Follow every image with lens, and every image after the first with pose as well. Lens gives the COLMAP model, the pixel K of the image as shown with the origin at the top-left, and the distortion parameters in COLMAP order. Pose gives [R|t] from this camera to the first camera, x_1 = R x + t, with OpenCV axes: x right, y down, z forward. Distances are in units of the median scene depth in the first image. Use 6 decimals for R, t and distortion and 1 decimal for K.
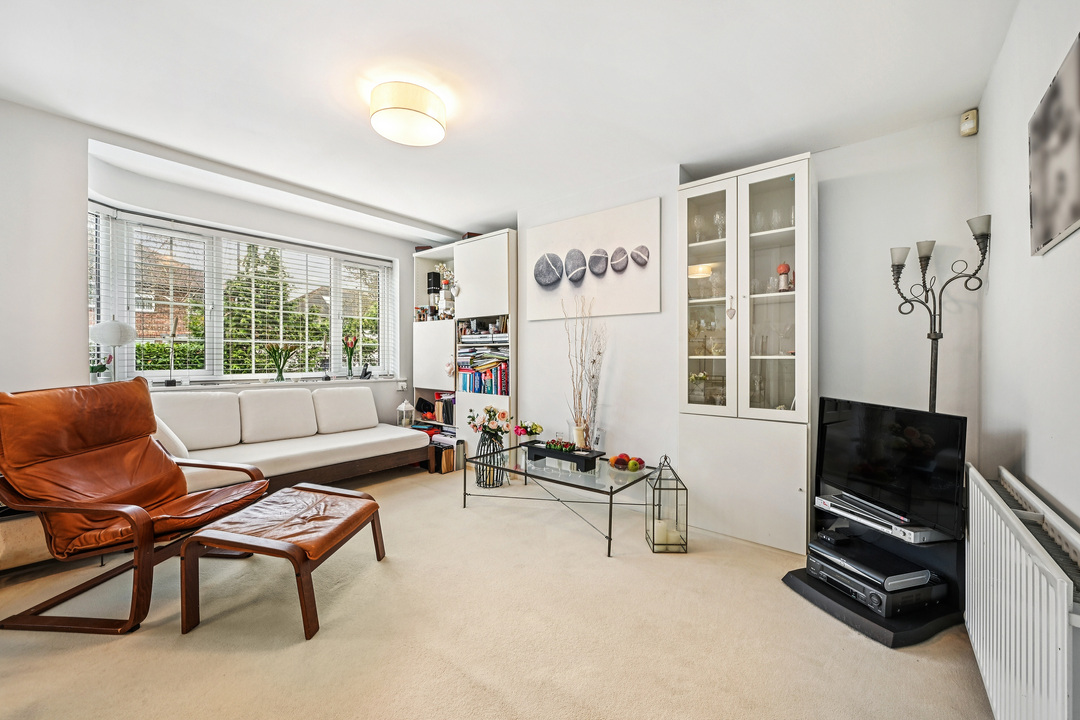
lens RADIAL K [[427.7, 0, 542.4], [0, 427.7, 359.0], [0, 0, 1]] dist [0.001073, -0.000488]
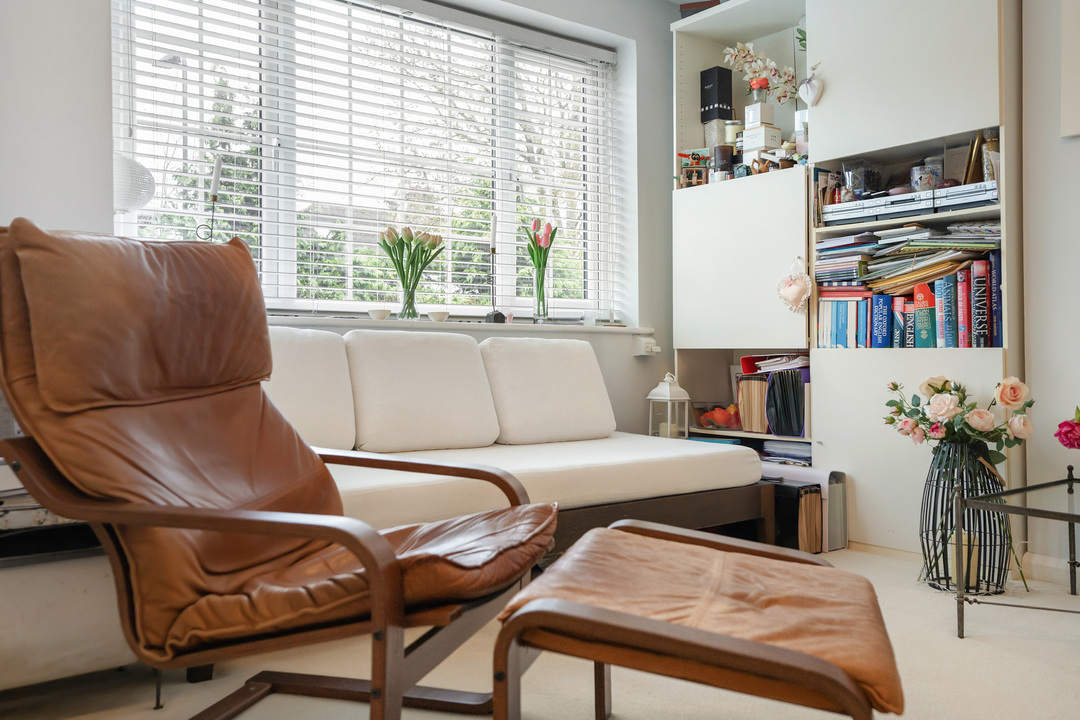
lens RADIAL K [[933.4, 0, 535.3], [0, 933.4, 351.5], [0, 0, 1]] dist [0.018771, 0.008570]
pose [[0.976704, -0.007202, -0.214469, -0.277267], [0.004205, 0.999887, -0.014424, 0.093204], [0.214549, 0.013186, 0.976624, 0.118404]]
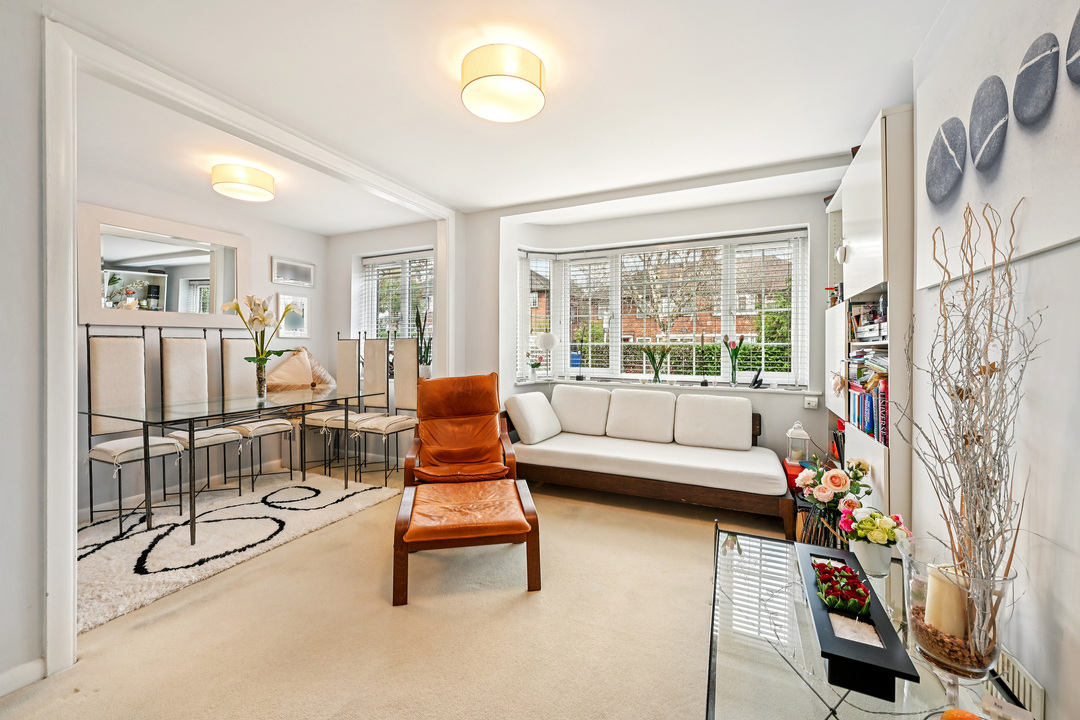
lens RADIAL K [[427.7, 0, 538.8], [0, 427.7, 348.4], [0, 0, 1]] dist [0.001073, -0.000488]
pose [[0.233676, -0.003127, -0.972309, 0.288185], [-0.011527, 0.999916, -0.005987, -0.018761], [0.972246, 0.012606, 0.233620, 0.464943]]
